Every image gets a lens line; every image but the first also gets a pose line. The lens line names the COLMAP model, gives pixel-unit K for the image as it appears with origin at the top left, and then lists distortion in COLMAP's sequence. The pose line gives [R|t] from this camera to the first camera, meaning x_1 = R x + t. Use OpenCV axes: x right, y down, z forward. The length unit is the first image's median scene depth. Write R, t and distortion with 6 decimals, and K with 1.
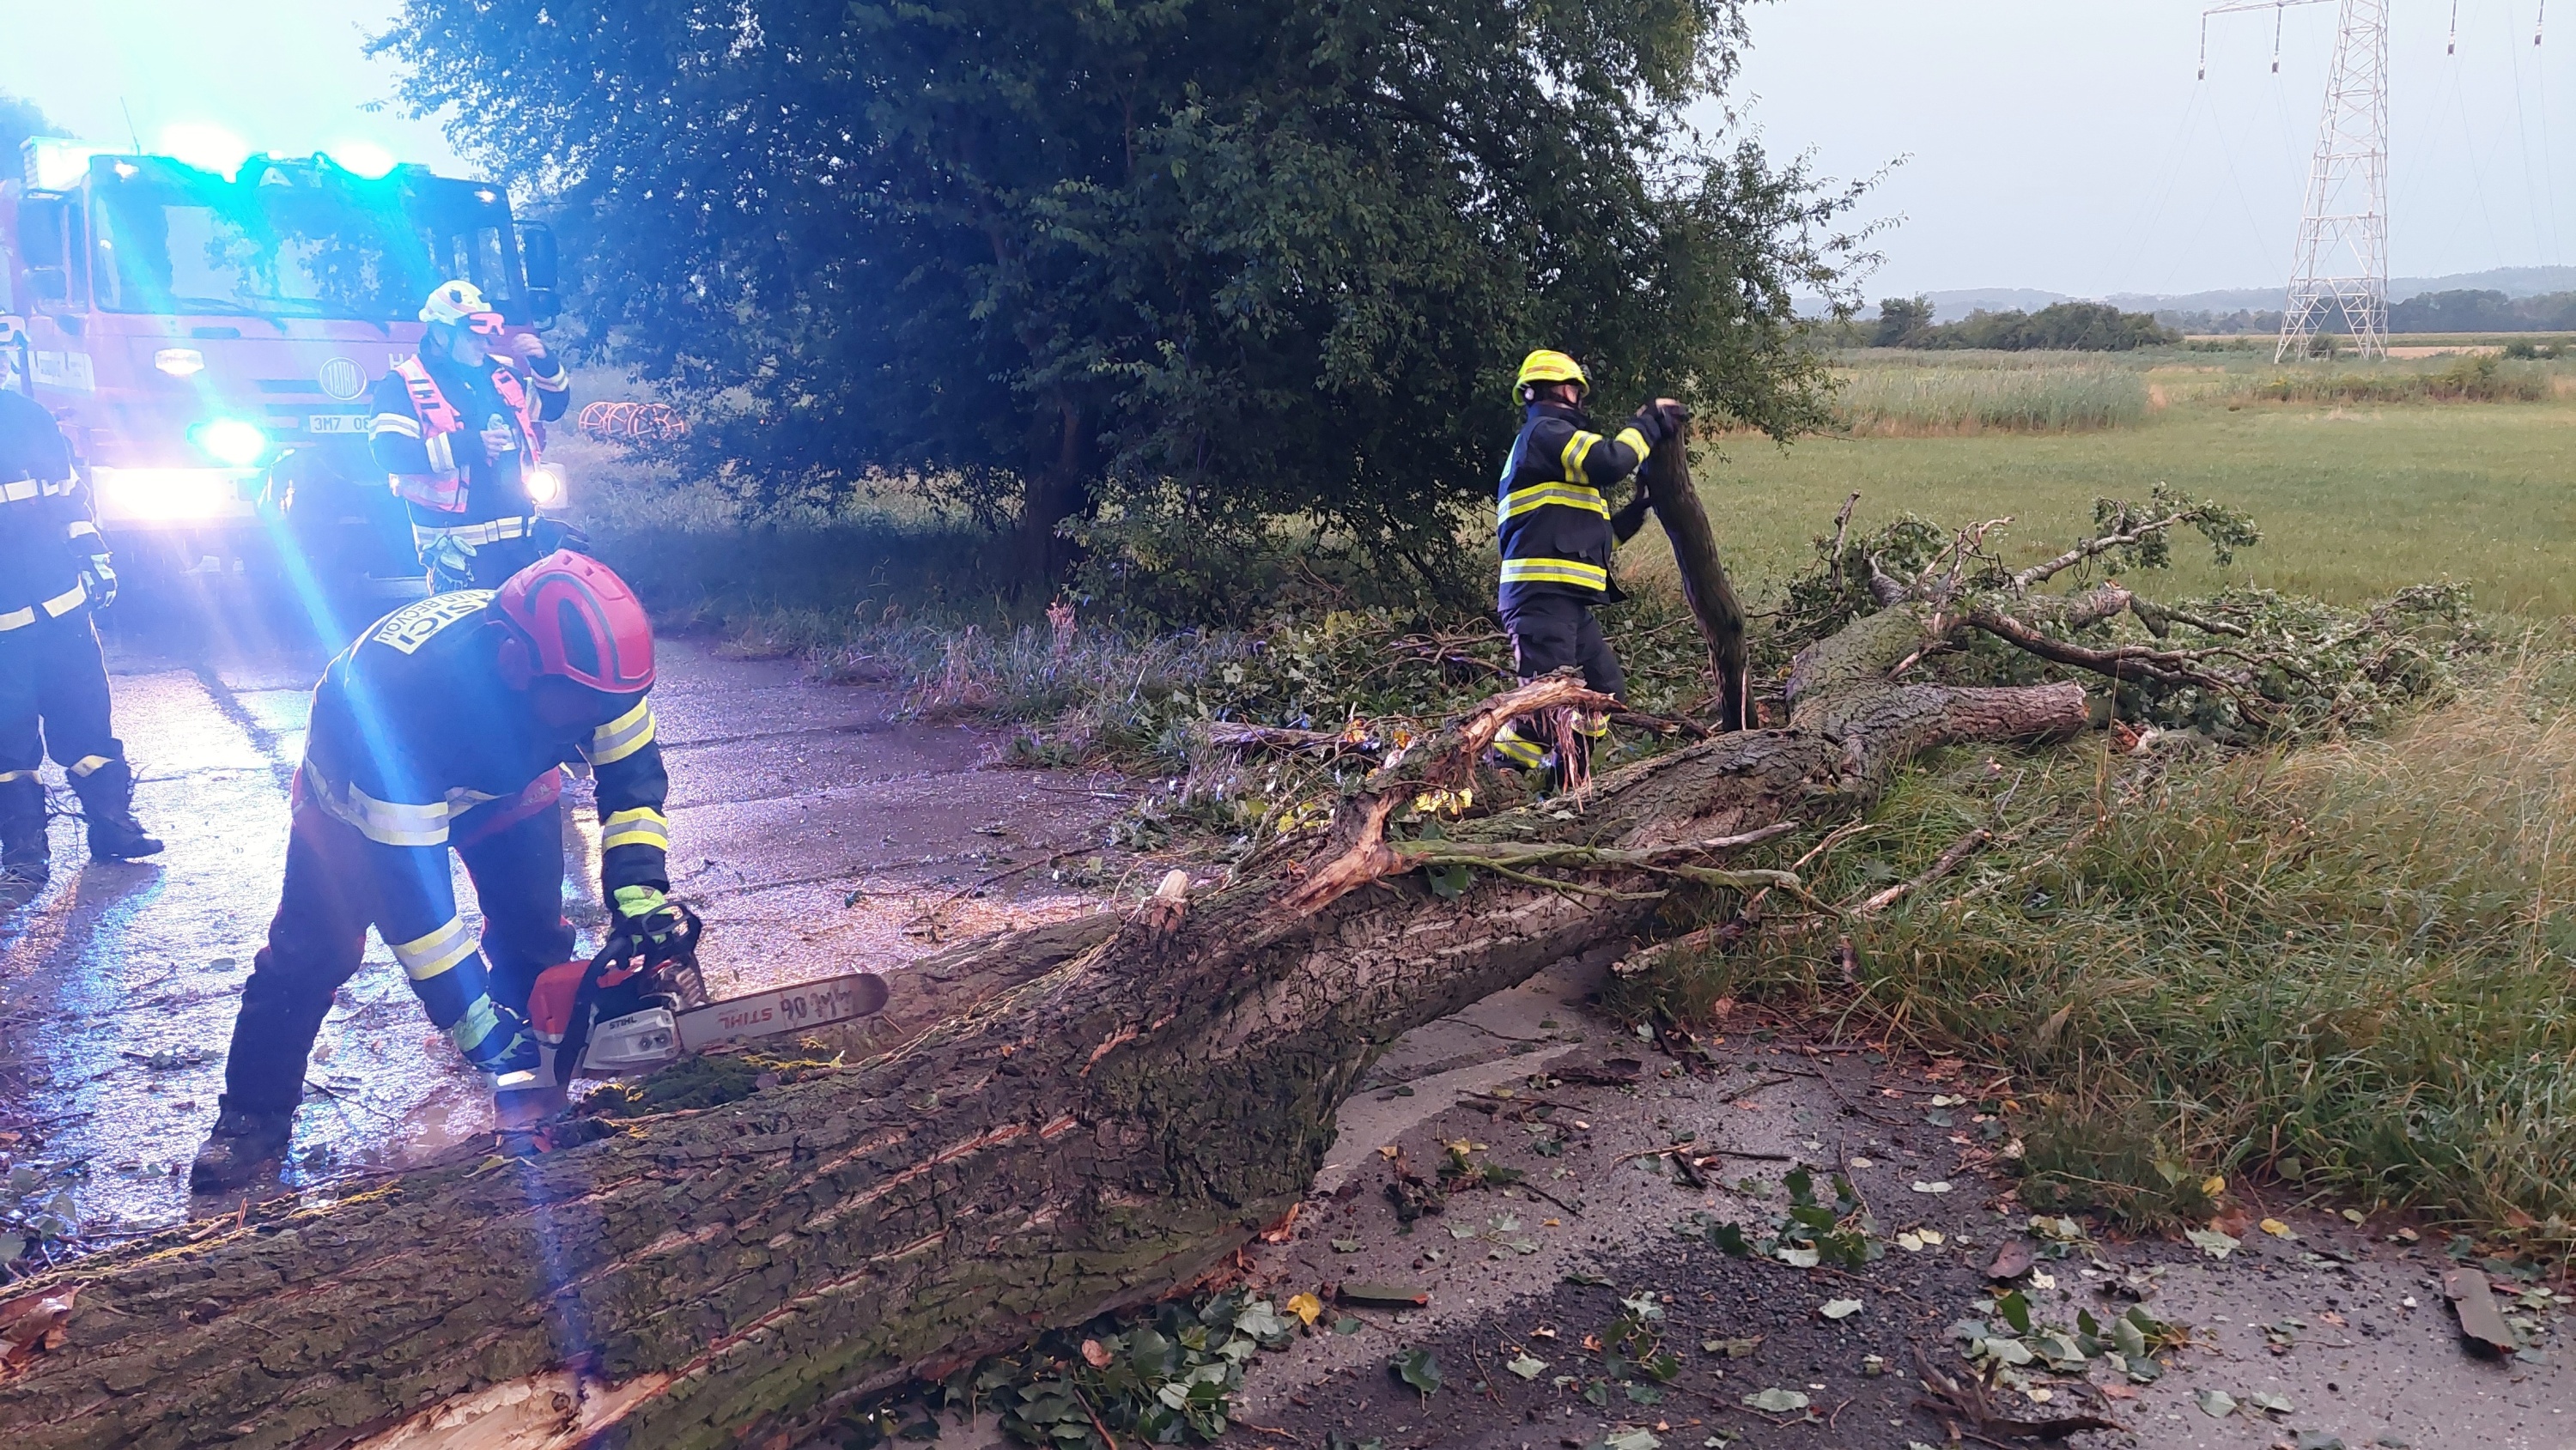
lens RADIAL K [[1872.9, 0, 1311.5], [0, 1872.9, 702.7], [0, 0, 1]] dist [0.066893, -0.068257]
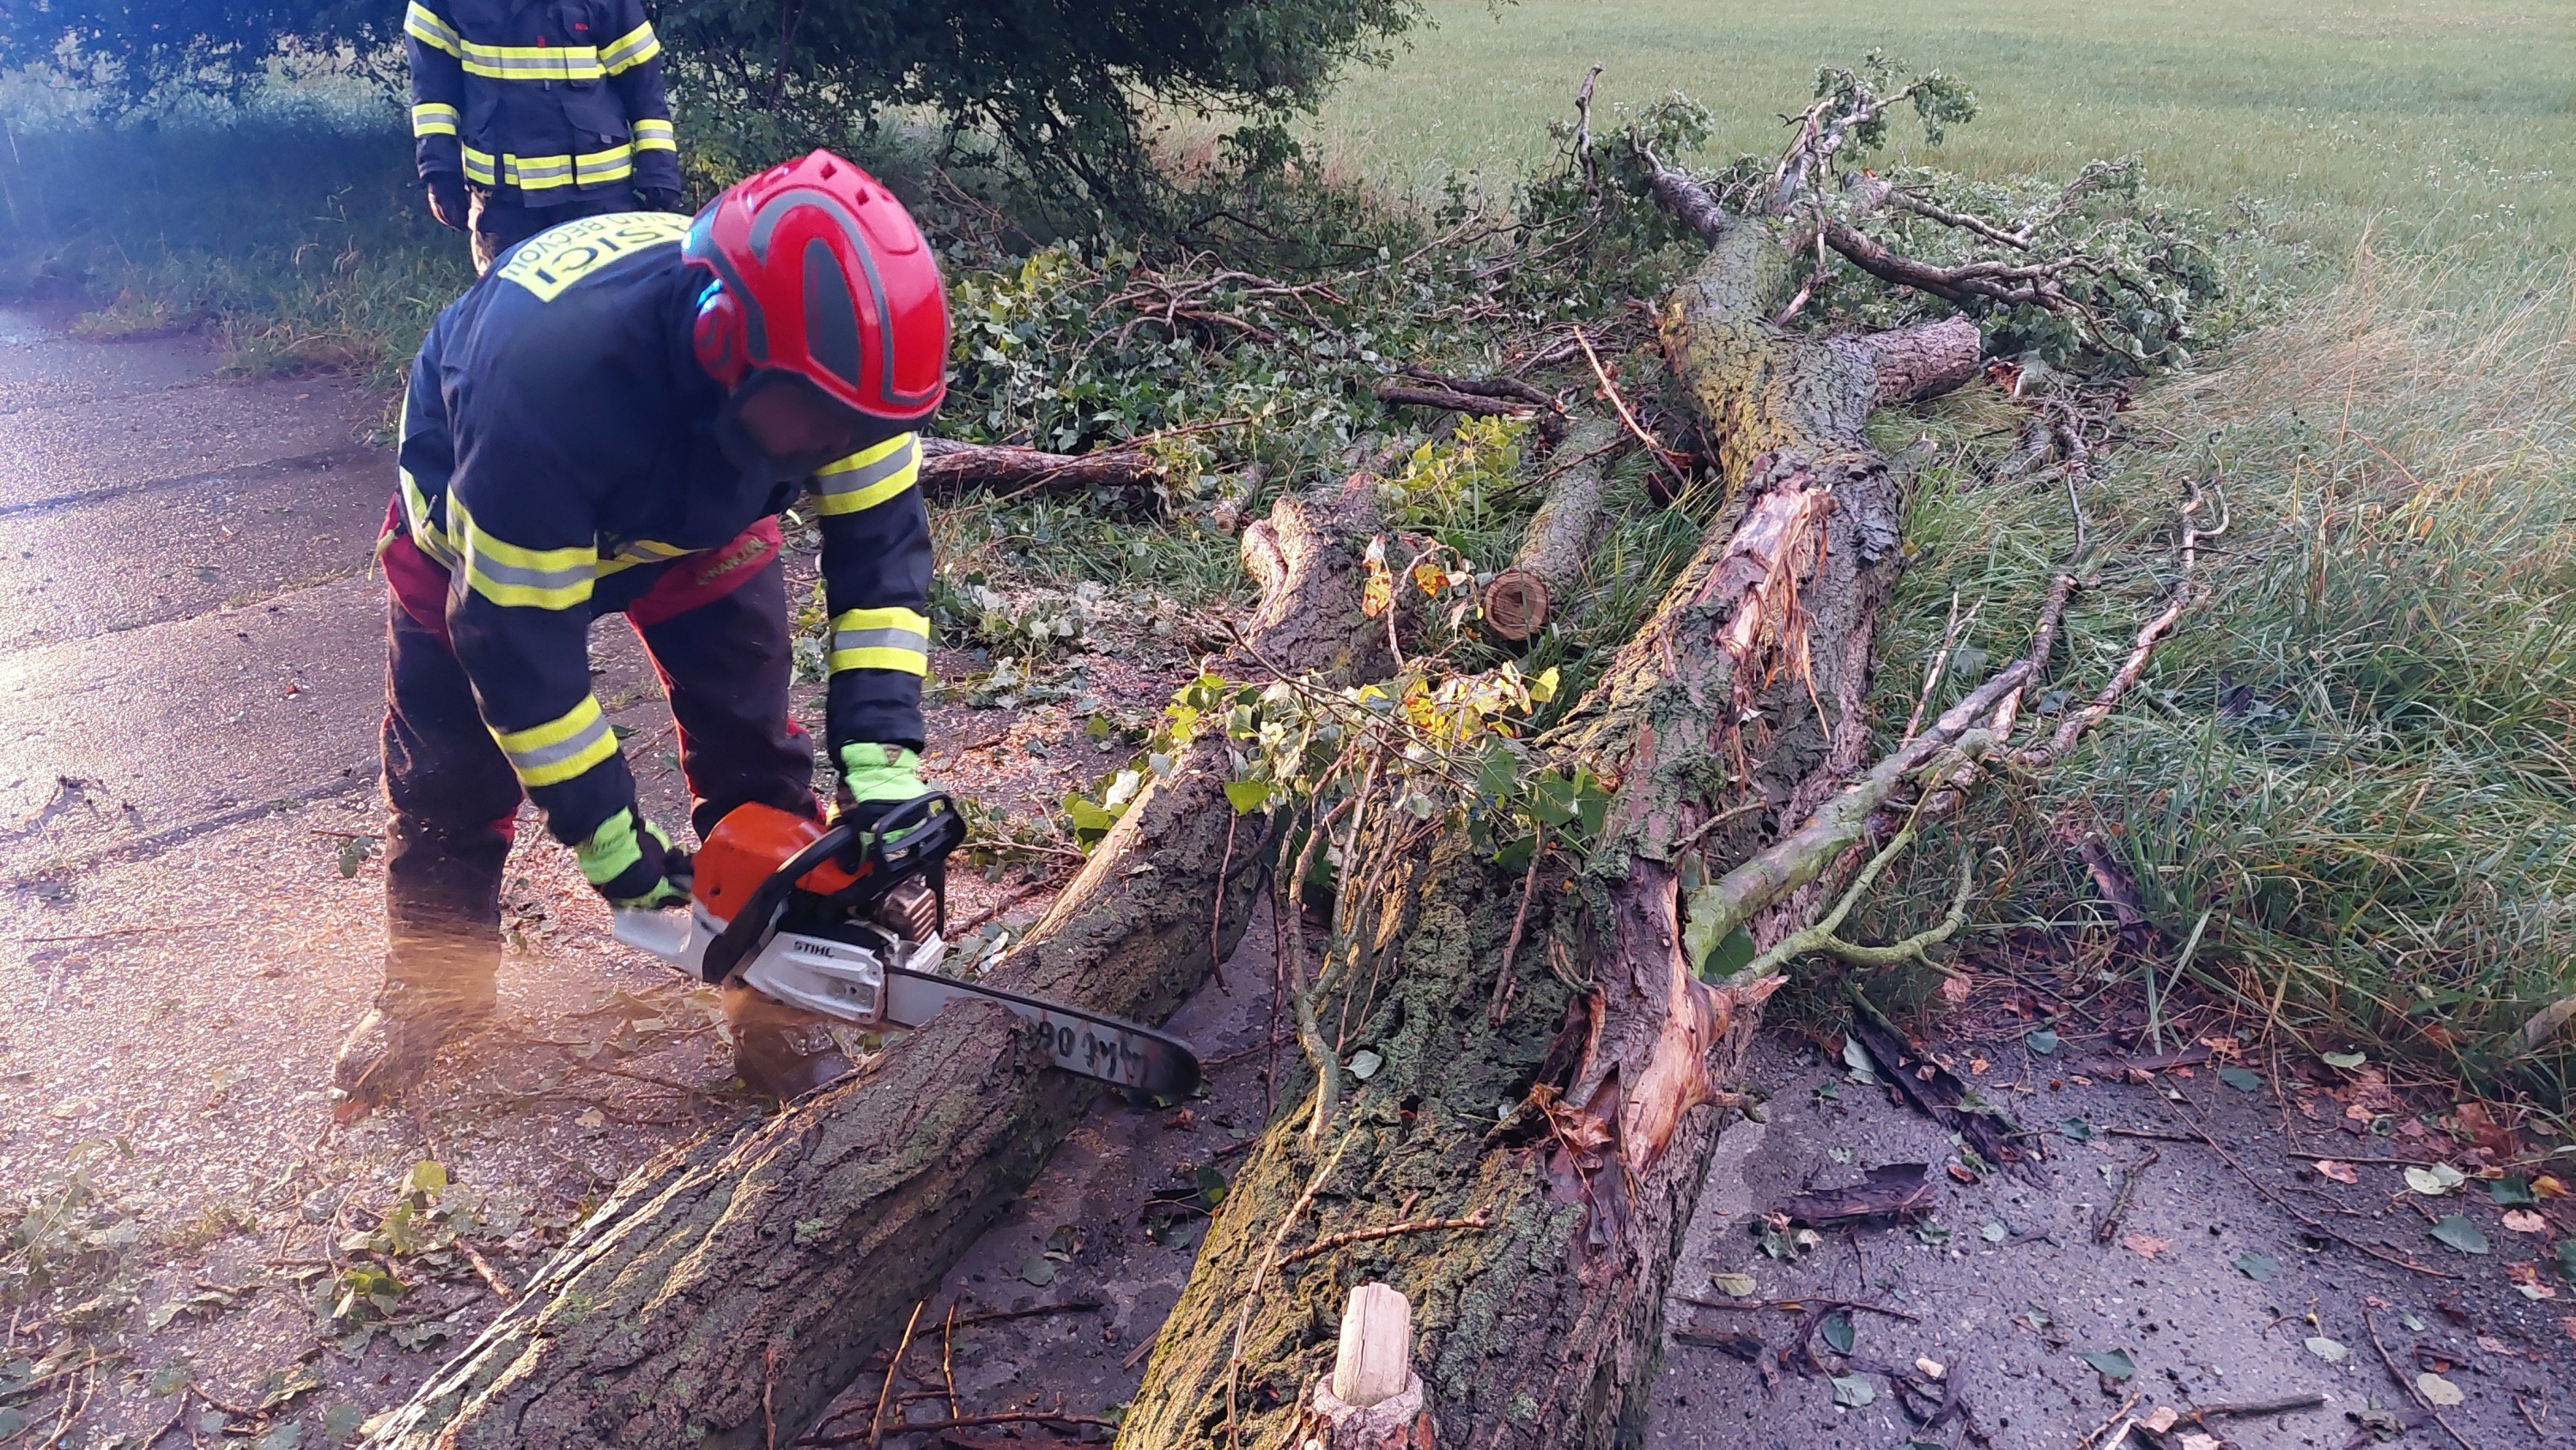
lens RADIAL K [[1872.9, 0, 1276.9], [0, 1872.9, 714.6], [0, 0, 1]] dist [0.066893, -0.068257]
pose [[0.974404, -0.083017, 0.208914, -0.056147], [0.035166, 0.974164, 0.223087, -0.033425], [-0.222036, -0.210031, 0.952149, 0.254150]]
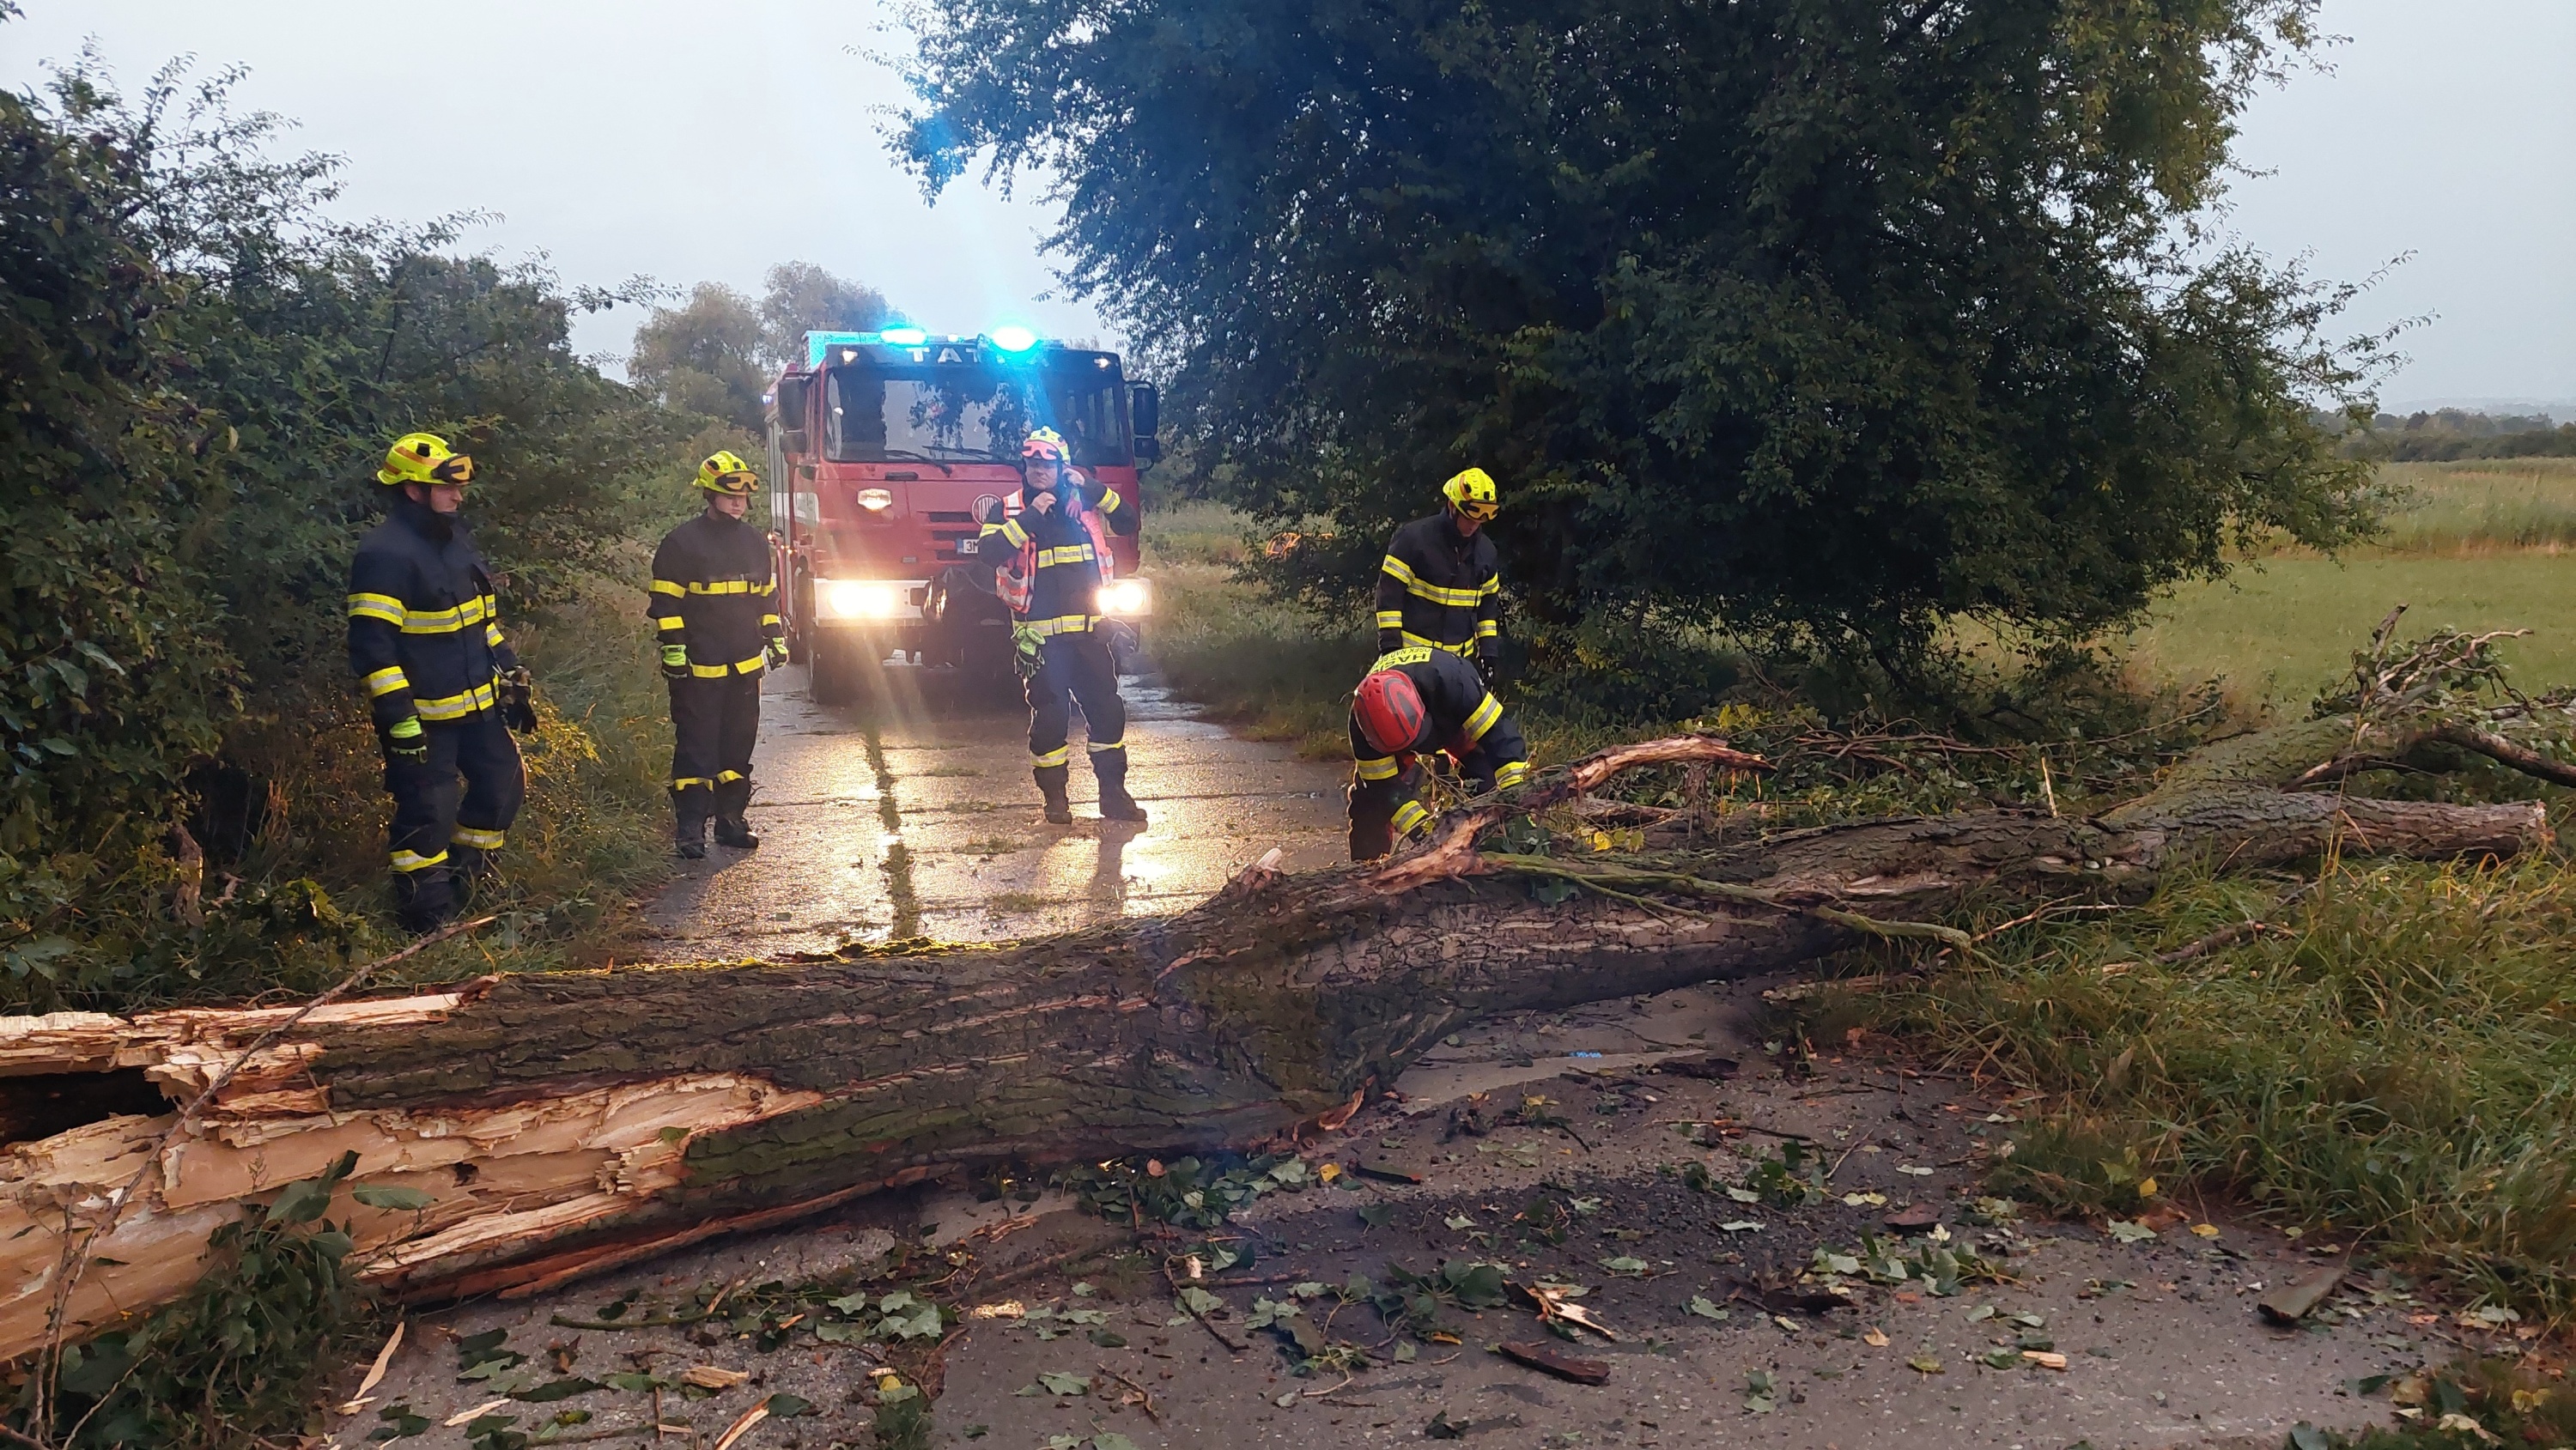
lens RADIAL K [[1872.9, 0, 1268.2], [0, 1872.9, 729.7], [0, 0, 1]] dist [0.066893, -0.068257]
pose [[0.927708, 0.030579, -0.372053, 0.158682], [-0.049780, 0.997872, -0.042110, 0.022568], [0.369974, 0.057586, 0.927256, -0.100349]]
